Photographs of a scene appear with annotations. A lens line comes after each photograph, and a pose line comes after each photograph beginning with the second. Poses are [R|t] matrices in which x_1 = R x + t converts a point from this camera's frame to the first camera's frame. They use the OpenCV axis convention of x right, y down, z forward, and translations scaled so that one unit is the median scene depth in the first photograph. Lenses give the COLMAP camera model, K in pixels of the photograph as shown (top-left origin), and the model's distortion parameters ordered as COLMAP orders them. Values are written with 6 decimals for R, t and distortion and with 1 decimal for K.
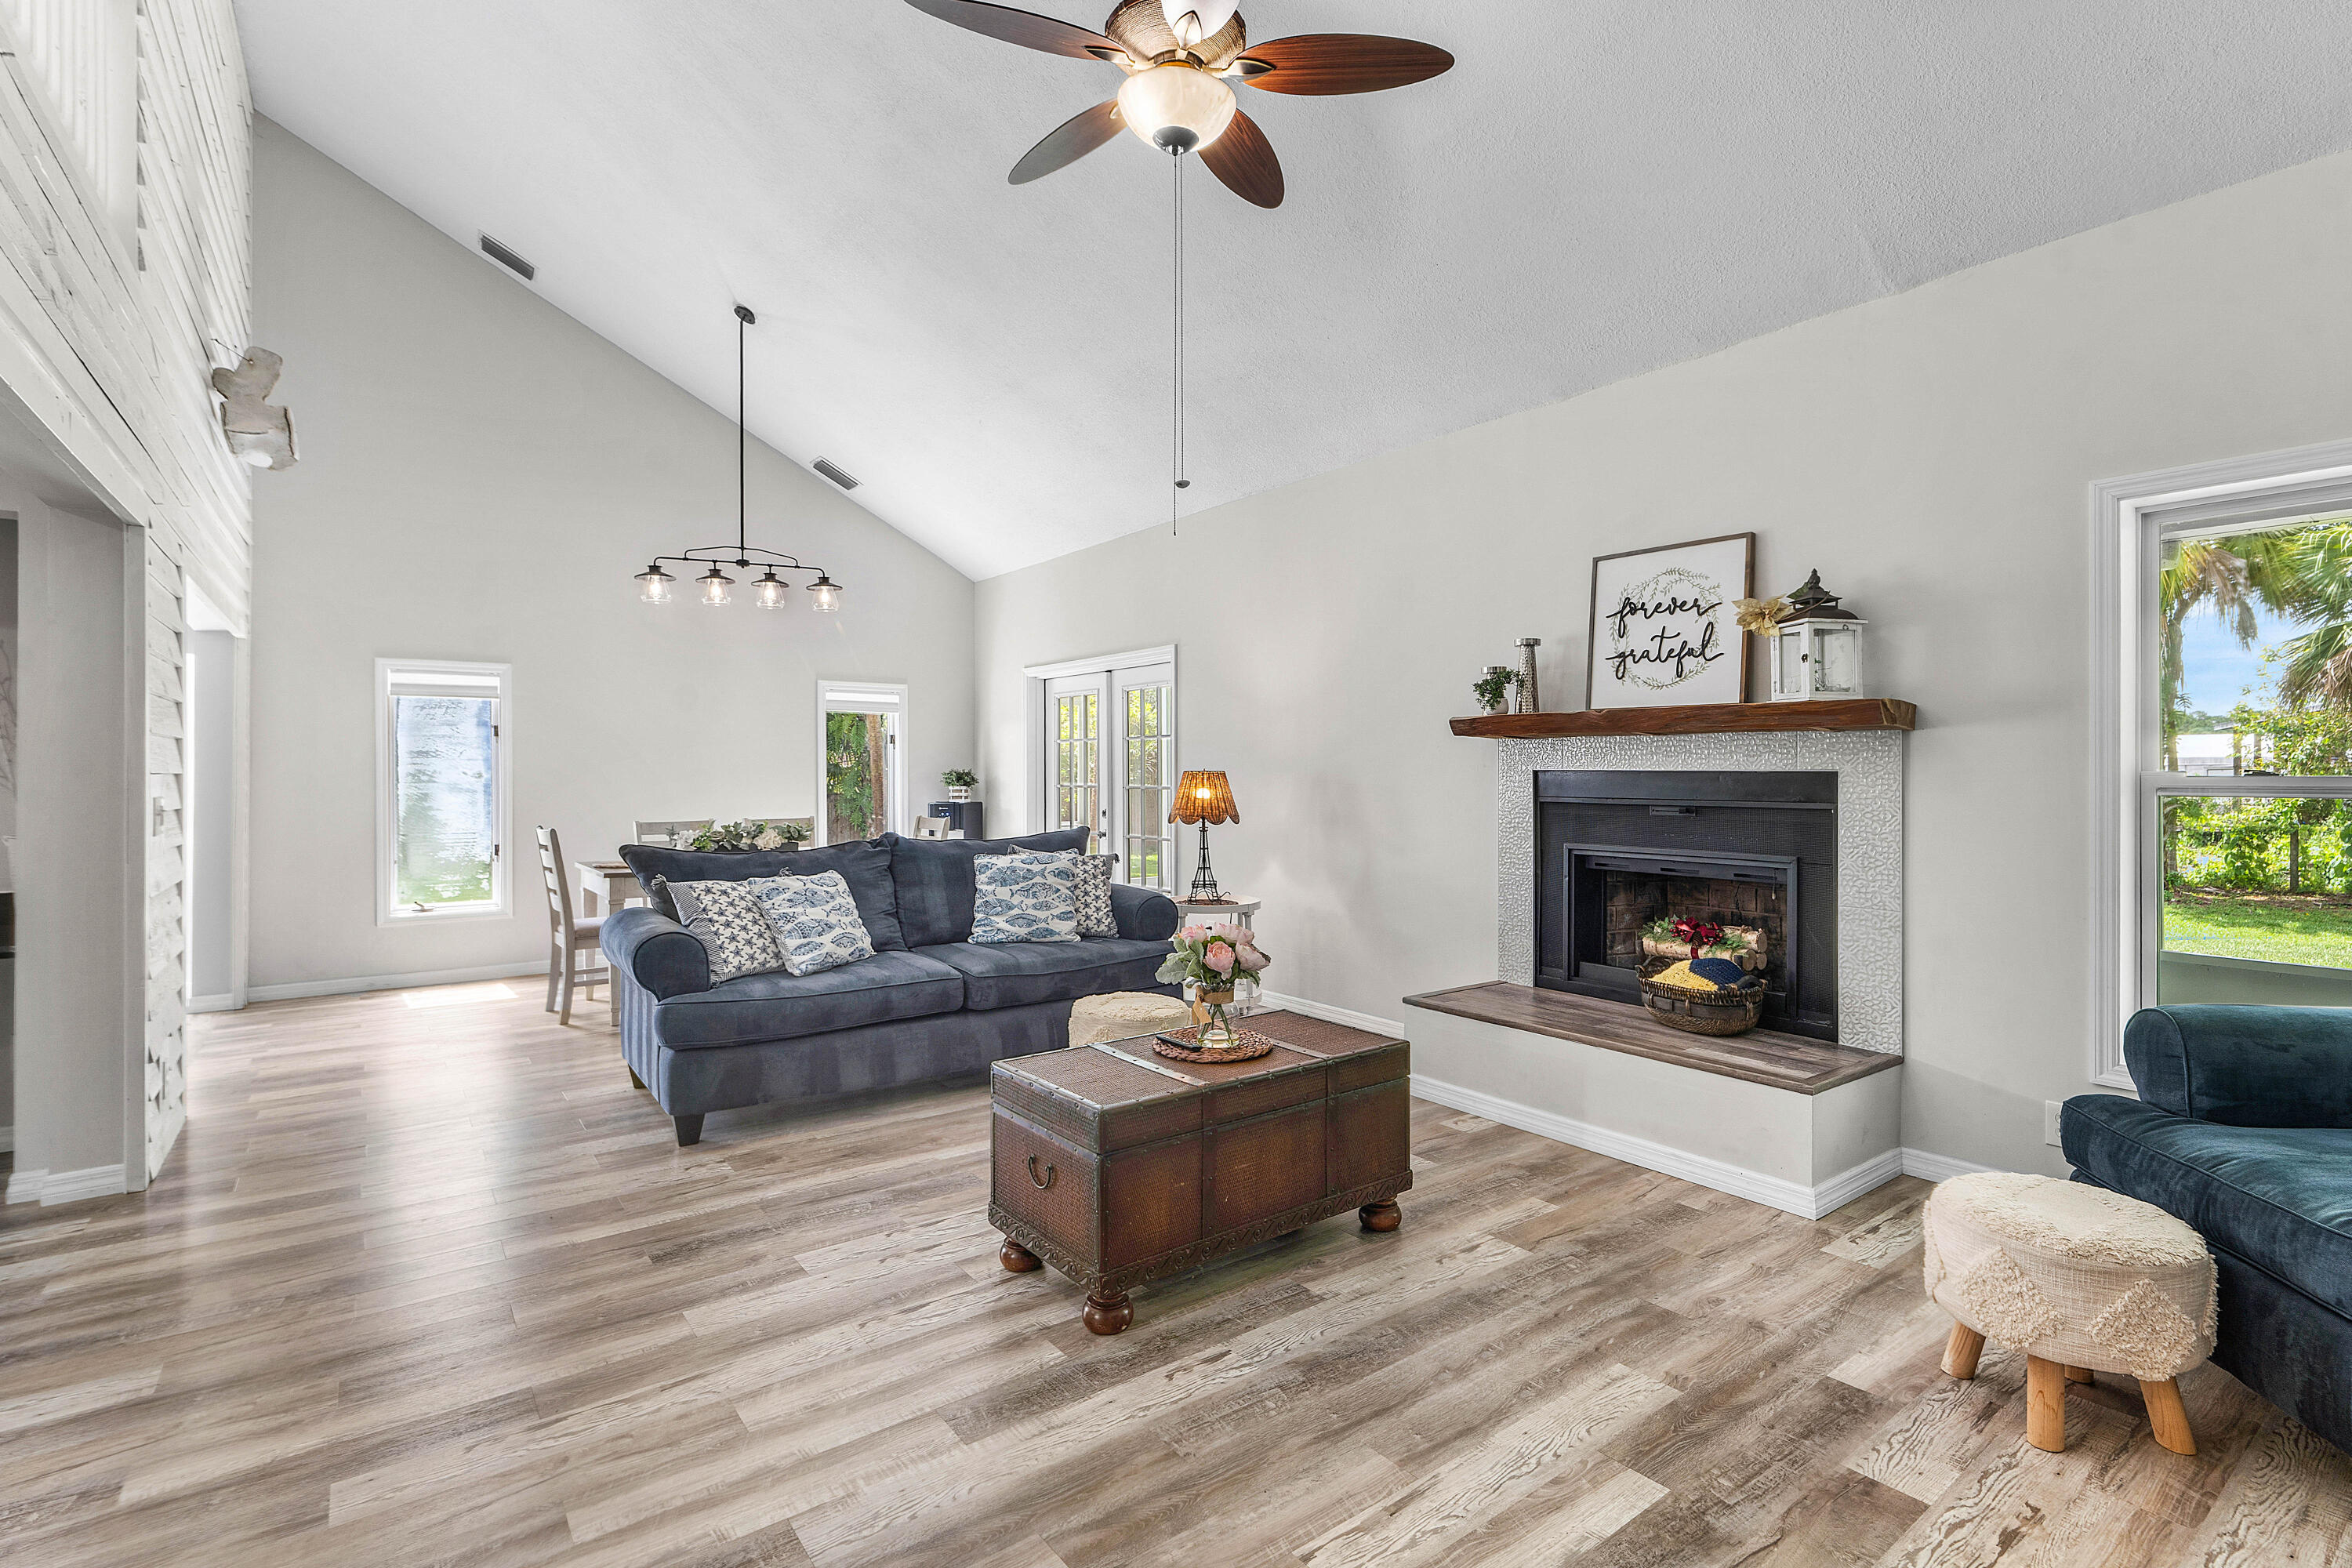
lens RADIAL K [[1082.2, 0, 1171.9], [0, 1082.2, 771.0], [0, 0, 1]] dist [-0.001039, -0.000067]
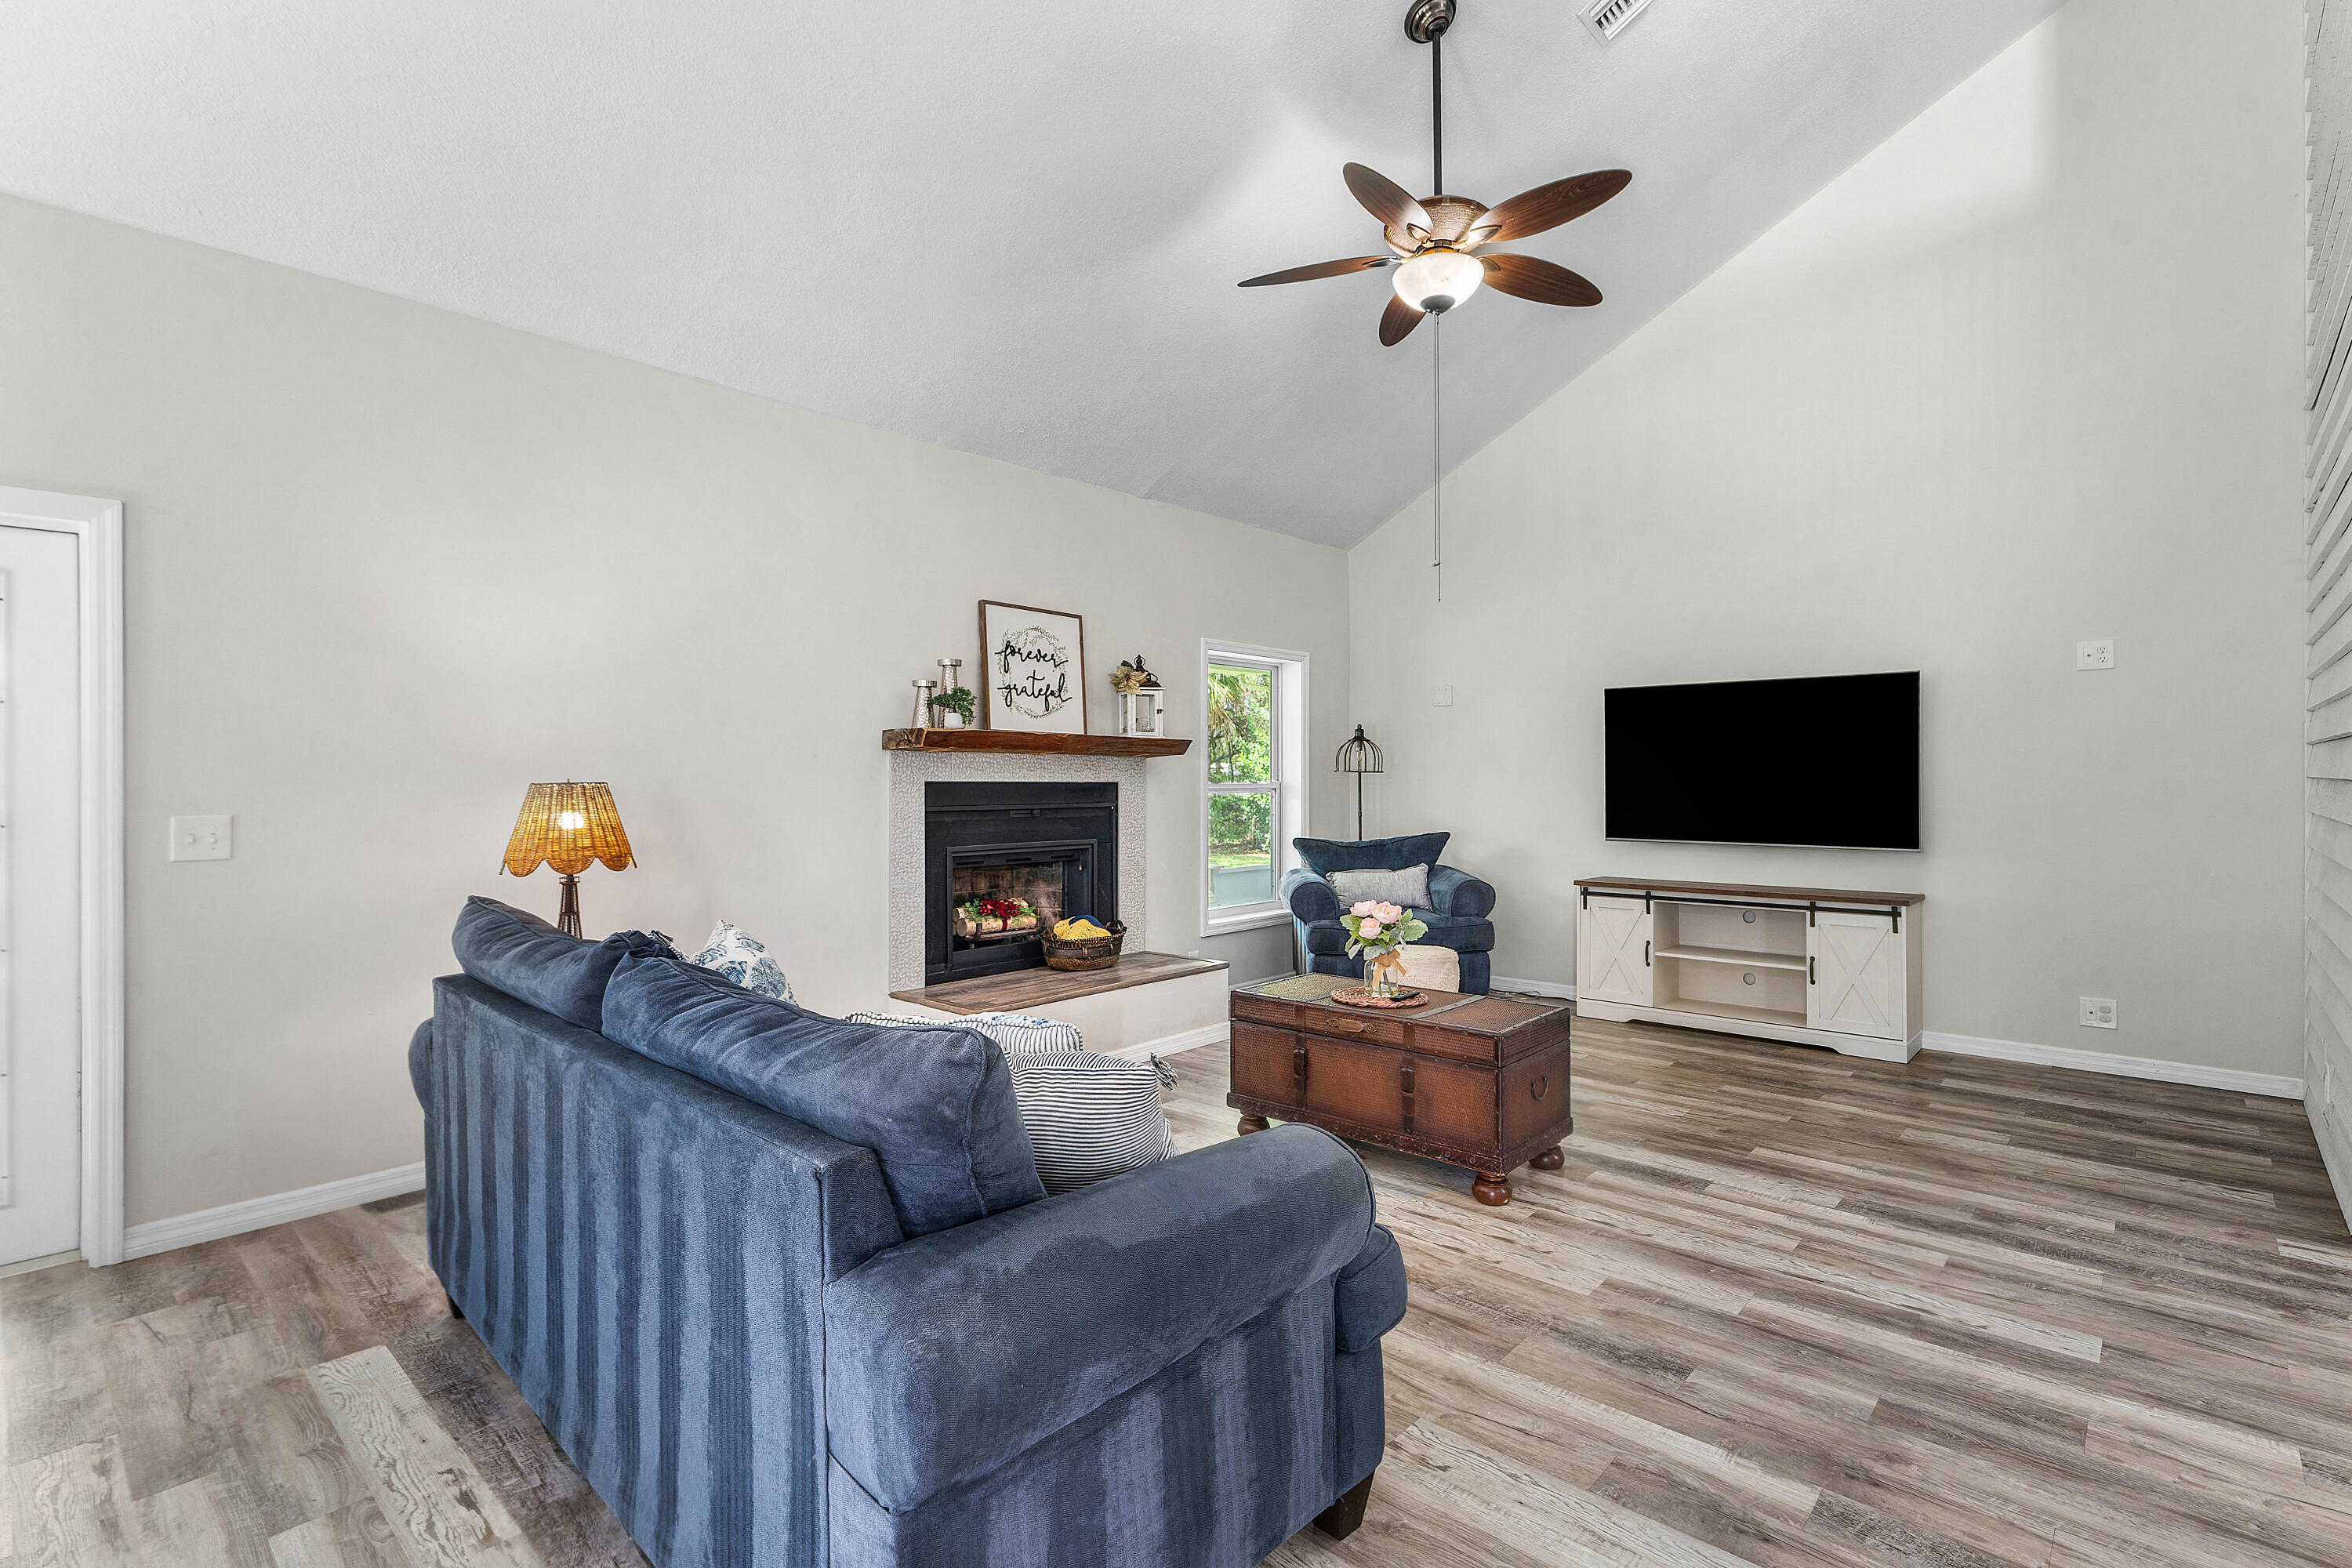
lens RADIAL K [[1082.2, 0, 1176.2], [0, 1082.2, 794.5], [0, 0, 1]] dist [-0.001039, -0.000067]
pose [[-0.181763, -0.011815, 0.983271, -0.904719], [0.002938, 0.999917, 0.012558, -0.000873], [-0.983338, 0.005171, -0.181713, 1.140324]]
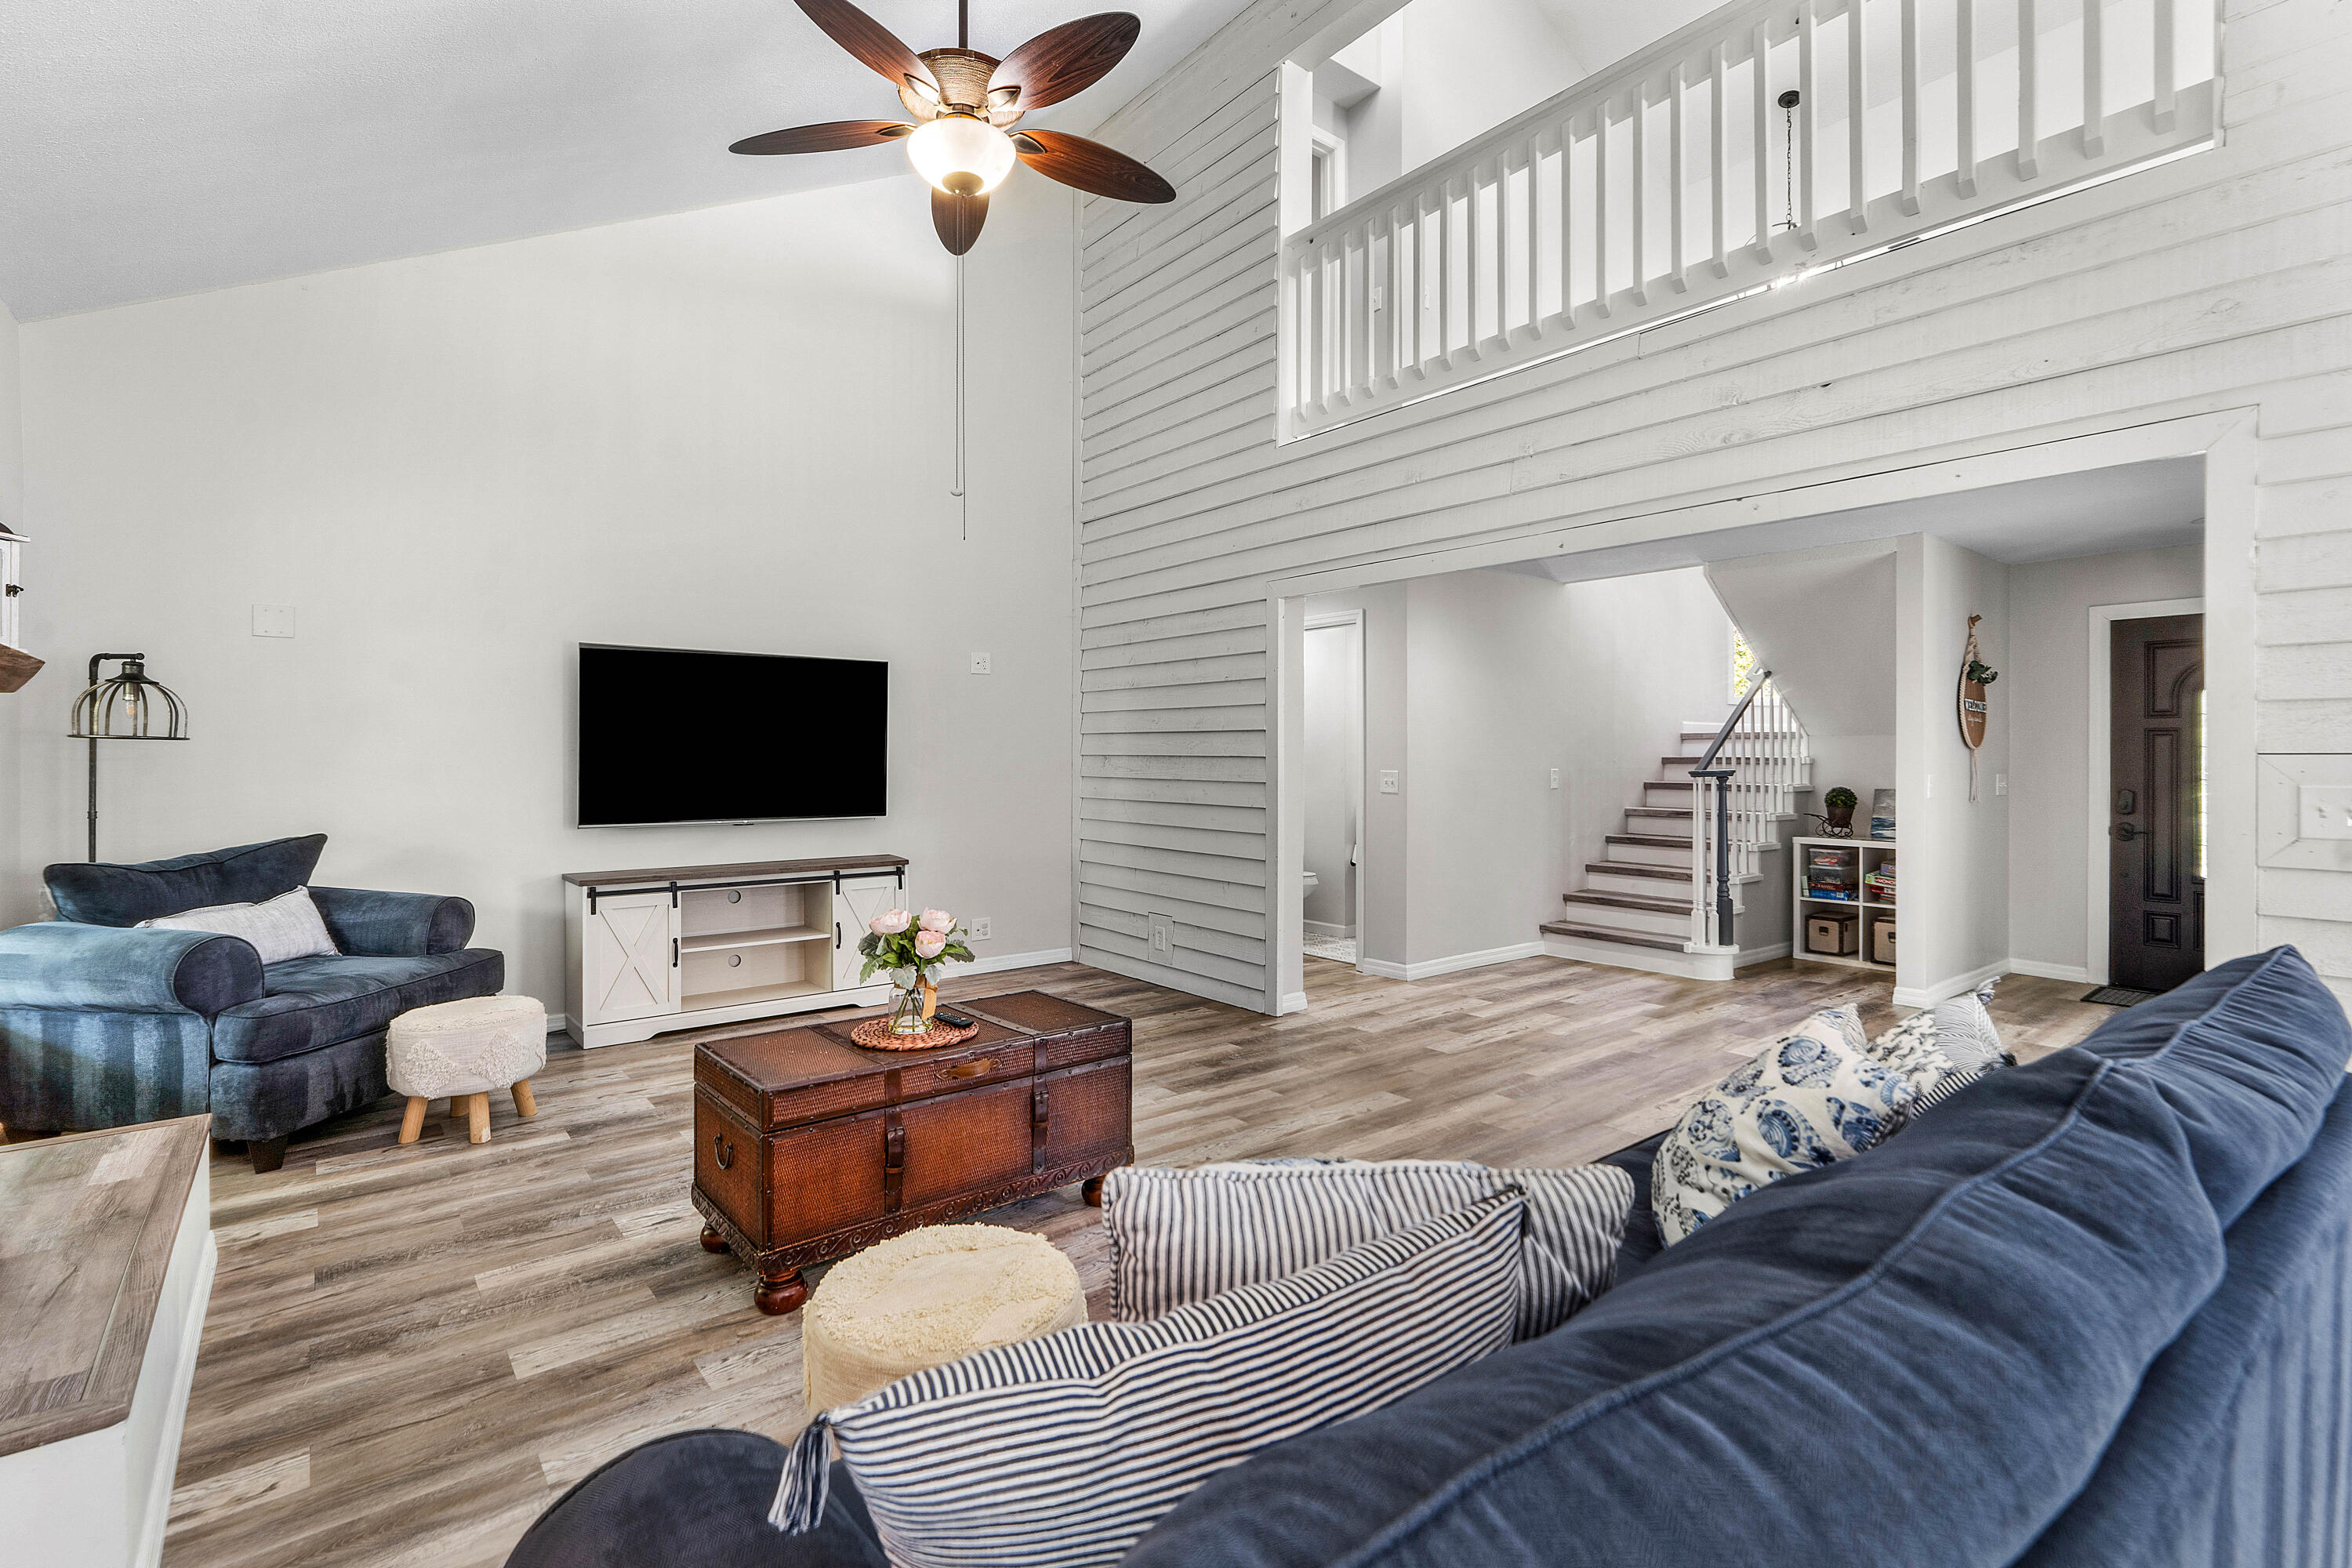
lens RADIAL K [[1082.2, 0, 1165.0], [0, 1082.2, 753.5], [0, 0, 1]] dist [-0.001039, -0.000067]
pose [[-0.999346, -0.000034, -0.036174, -0.118918], [0.000108, 0.999992, -0.003921, 0.003788], [0.036174, -0.003923, -0.999338, 1.547309]]
